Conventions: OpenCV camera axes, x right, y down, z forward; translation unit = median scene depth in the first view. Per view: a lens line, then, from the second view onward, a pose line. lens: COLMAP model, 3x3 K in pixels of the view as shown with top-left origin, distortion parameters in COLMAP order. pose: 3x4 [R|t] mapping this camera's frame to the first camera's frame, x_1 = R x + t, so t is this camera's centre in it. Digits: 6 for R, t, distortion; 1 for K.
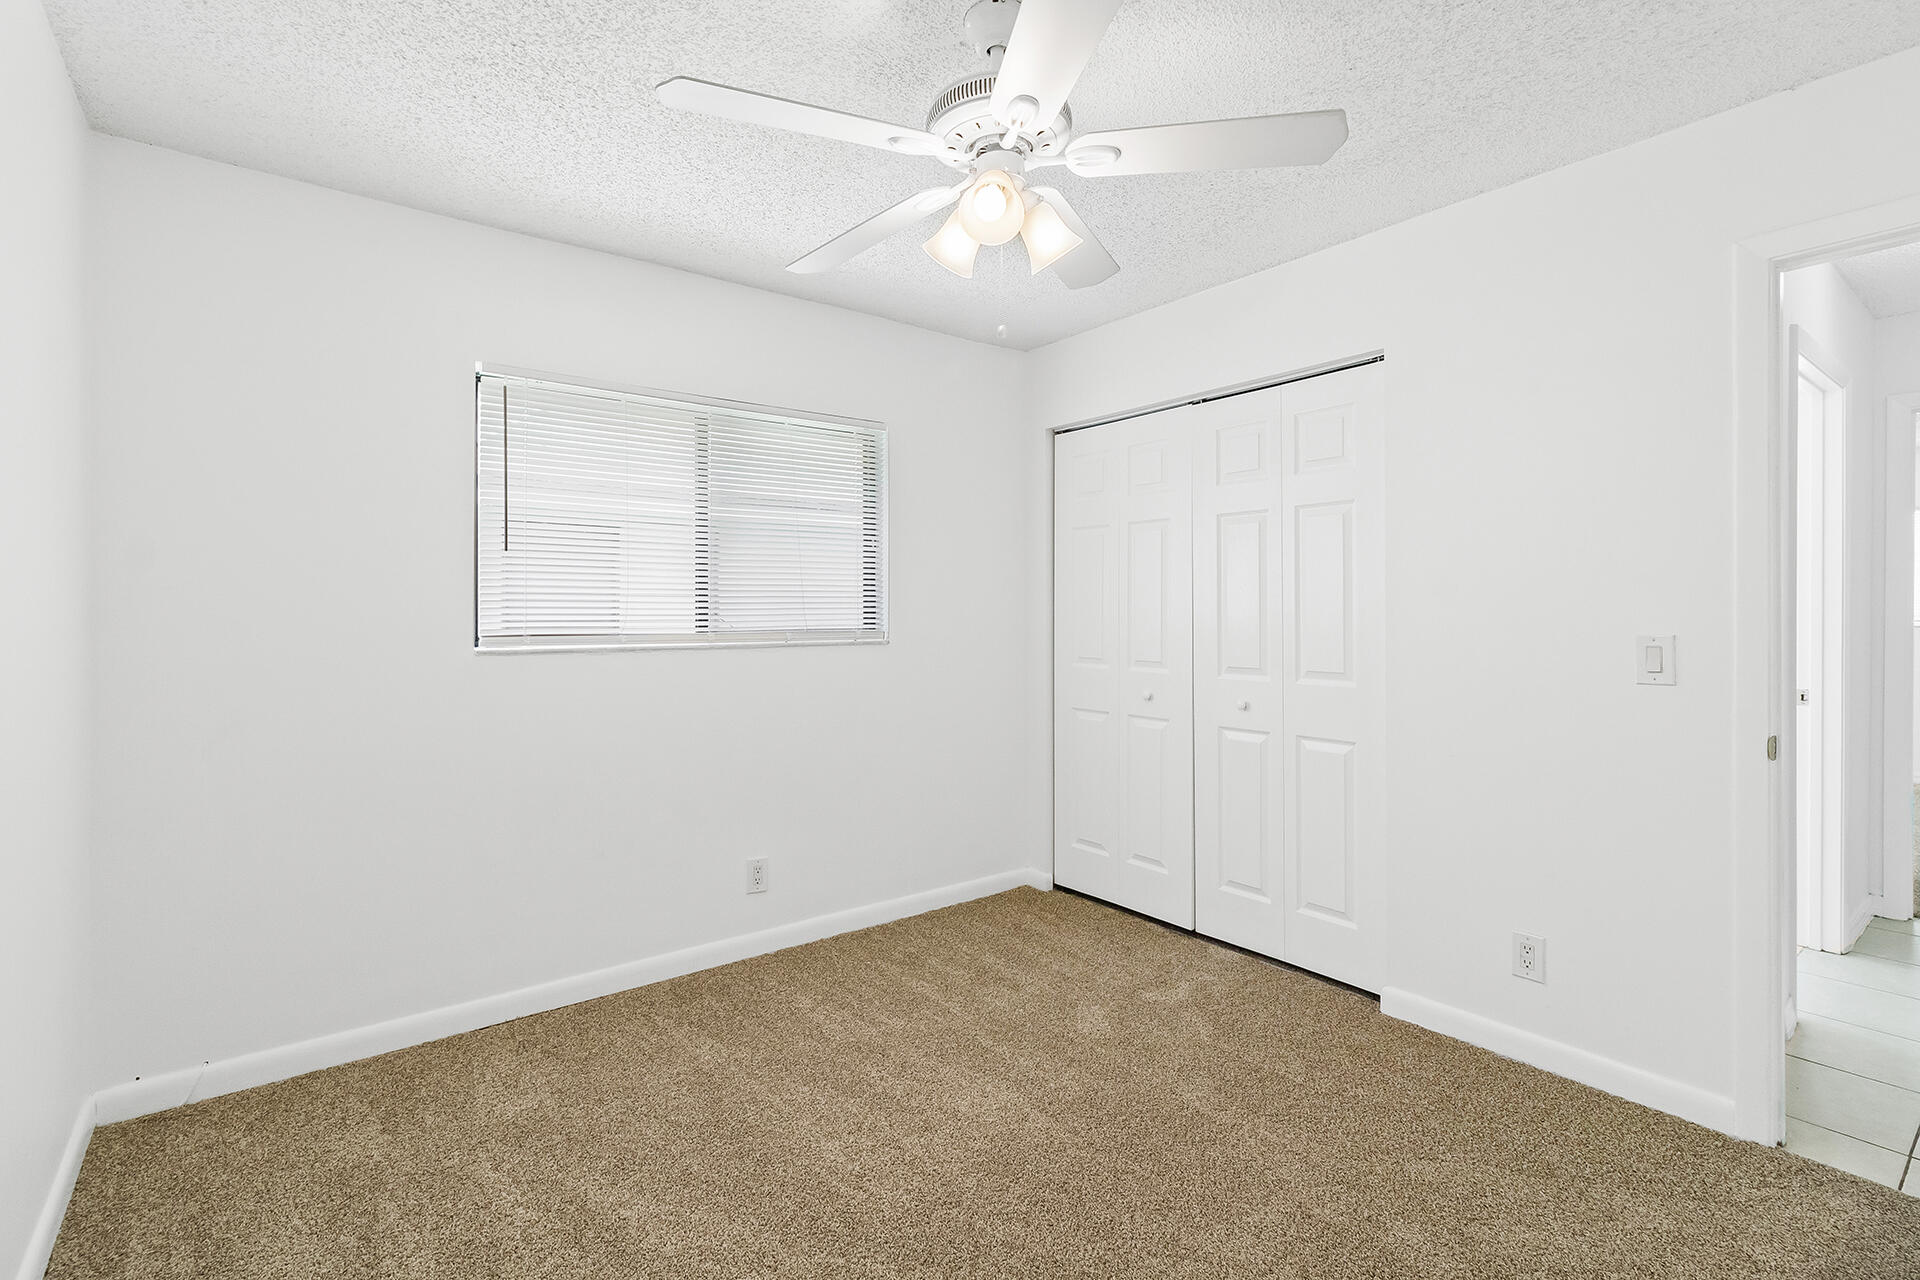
lens RADIAL K [[884.1, 0, 947.7], [0, 884.1, 615.6], [0, 0, 1]] dist [0.002061, -0.000045]
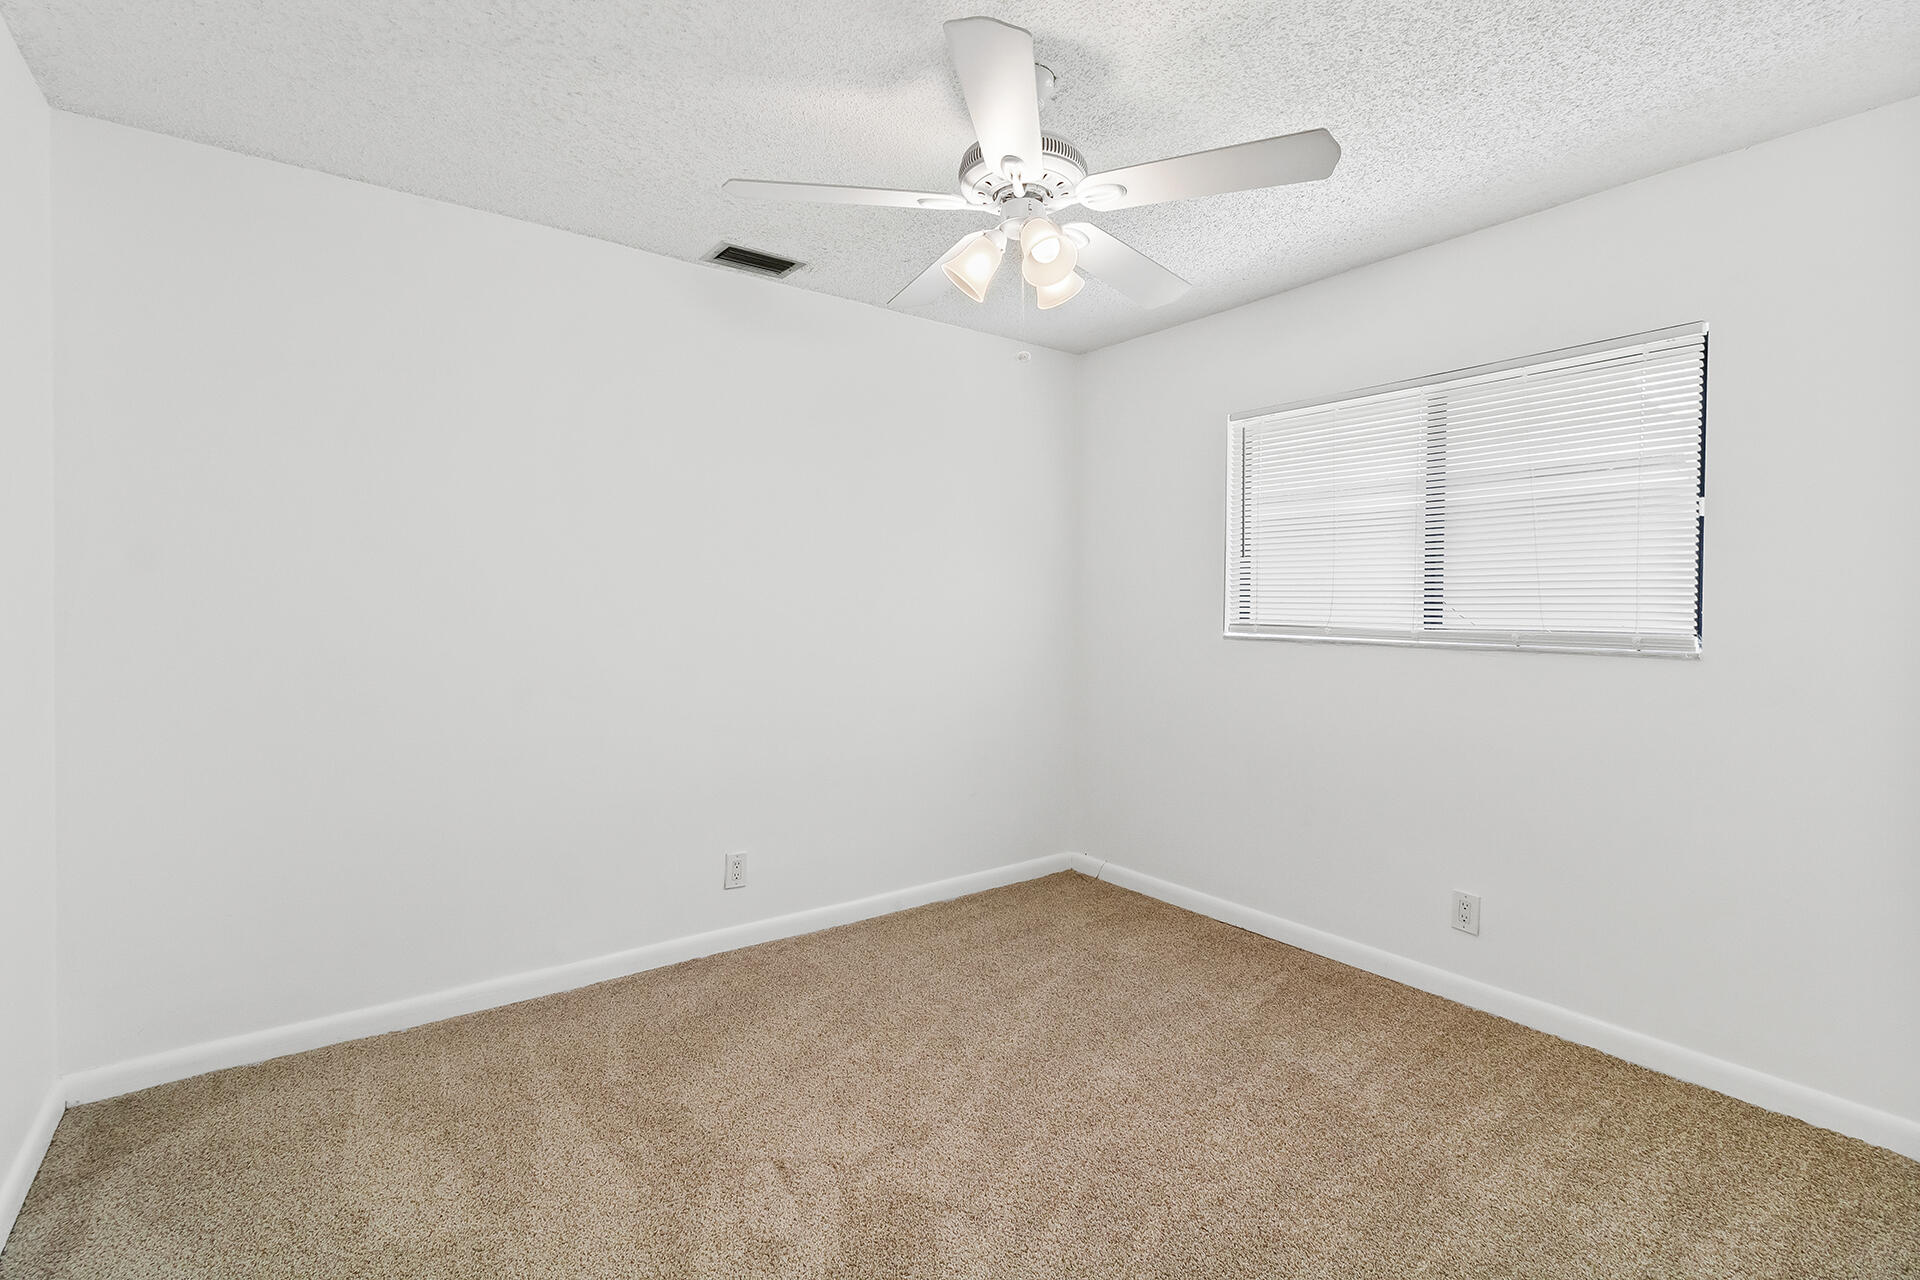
lens RADIAL K [[884.1, 0, 947.7], [0, 884.1, 615.6], [0, 0, 1]] dist [0.002061, -0.000045]
pose [[-0.014872, 0.016916, -0.999746, 0.706576], [-0.007603, 0.999826, 0.017030, -0.008031], [0.999861, 0.007855, -0.014740, 0.544371]]
